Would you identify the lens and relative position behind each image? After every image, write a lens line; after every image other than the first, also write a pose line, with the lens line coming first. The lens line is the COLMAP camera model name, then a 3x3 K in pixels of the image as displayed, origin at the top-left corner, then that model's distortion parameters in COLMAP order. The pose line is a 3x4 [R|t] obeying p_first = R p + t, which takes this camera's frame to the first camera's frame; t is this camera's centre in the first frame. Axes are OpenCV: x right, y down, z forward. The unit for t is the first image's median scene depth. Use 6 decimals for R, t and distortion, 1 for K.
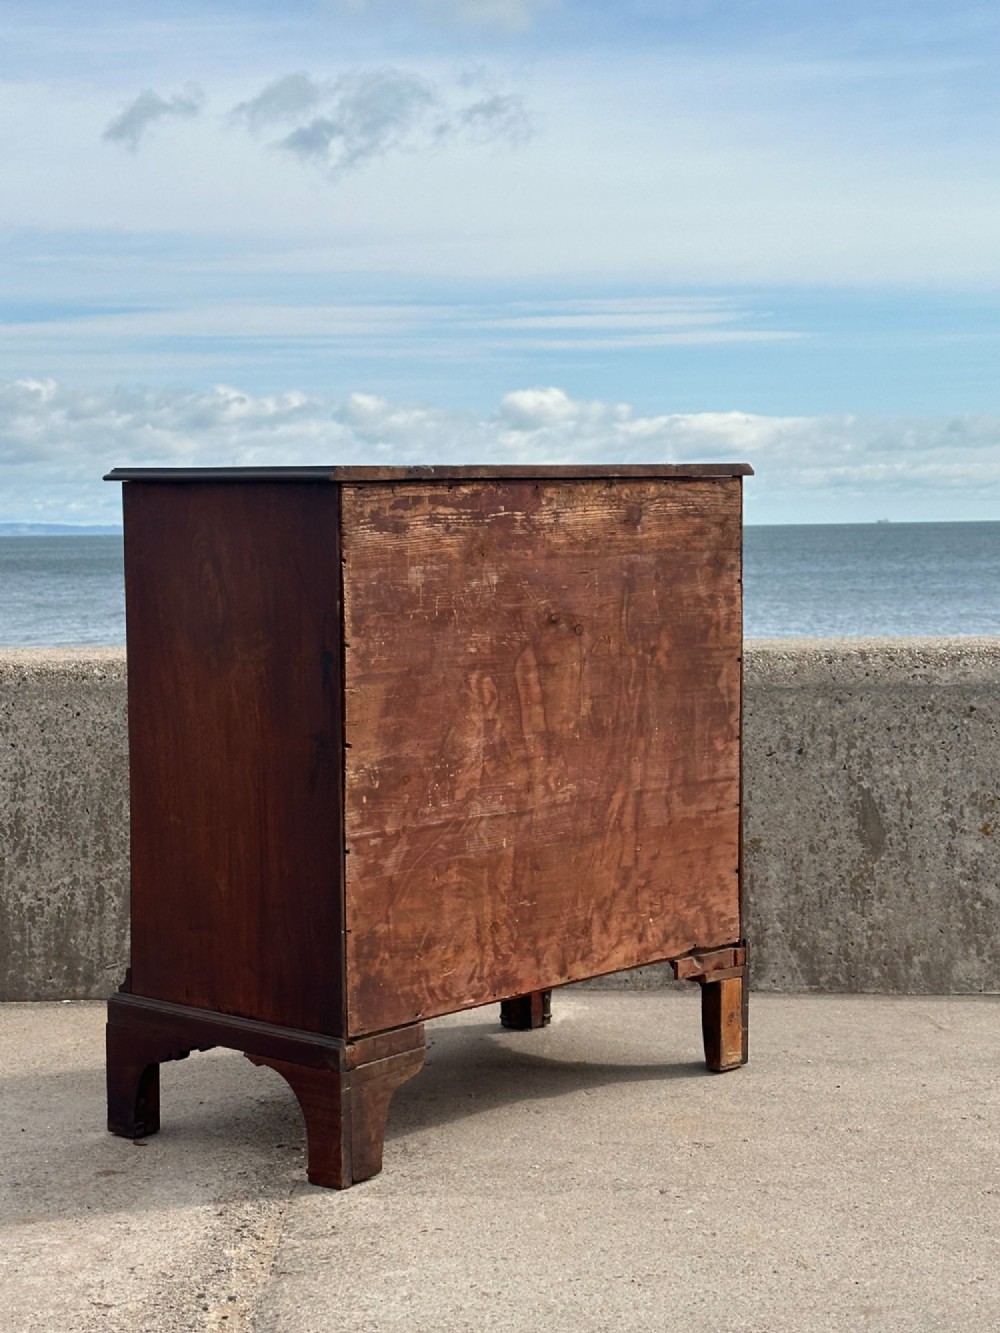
lens RADIAL K [[2441.6, 0, 500.2], [0, 2441.6, 663.4], [0, 0, 1]] dist [0.131101, -0.004881]
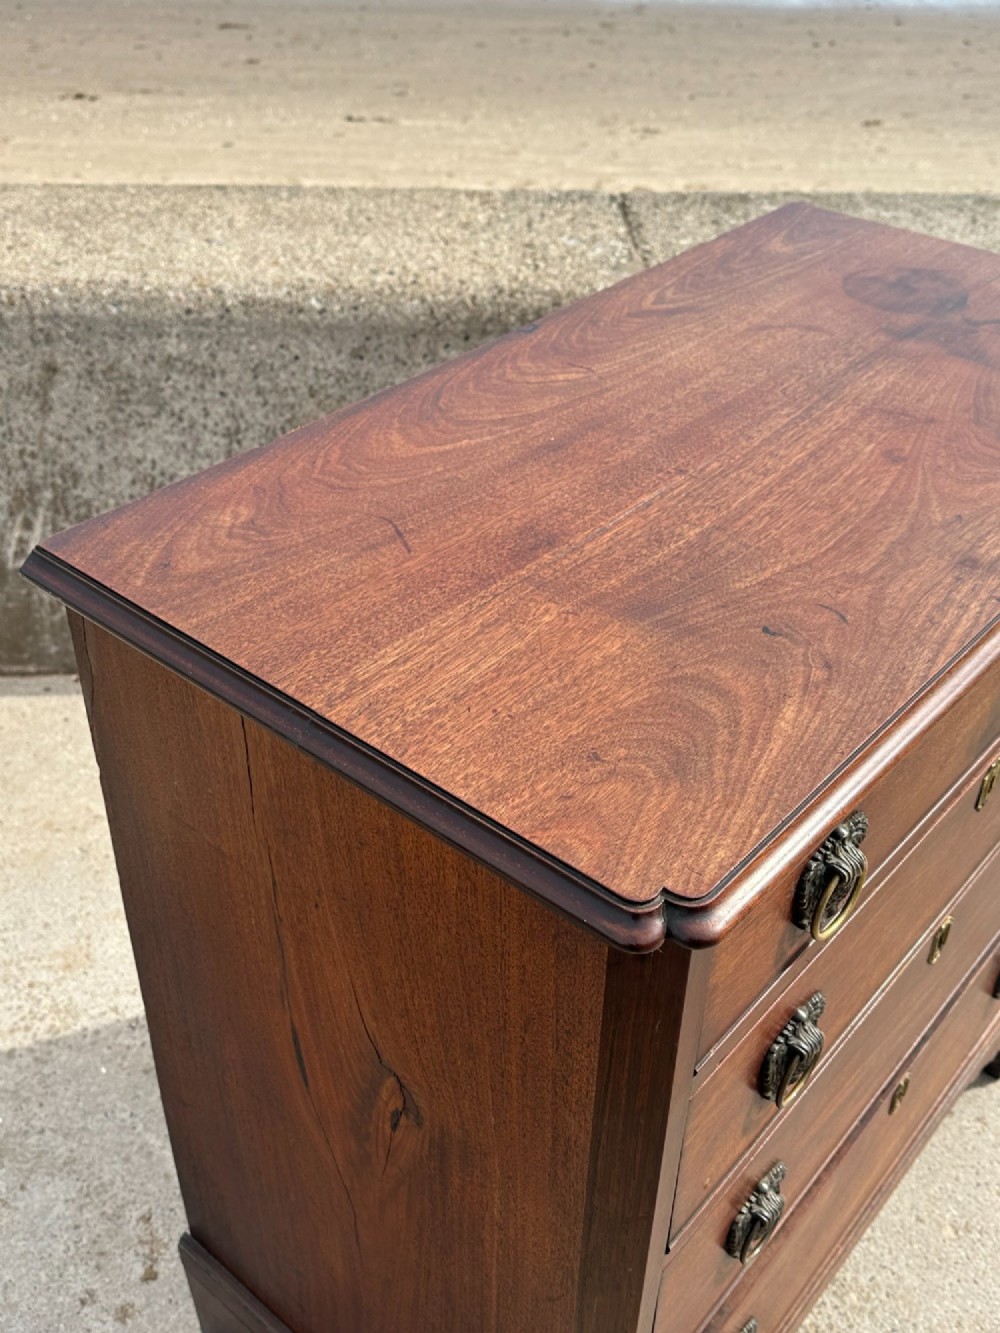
lens RADIAL K [[1342.7, 0, 489.5], [0, 1342.7, 659.1], [0, 0, 1]] dist [0.159694, -0.294296]
pose [[0.999468, 0.011003, 0.030718, -0.121157], [-0.025723, 0.844907, 0.534294, -0.143955], [-0.020075, -0.534800, 0.844740, 0.560254]]
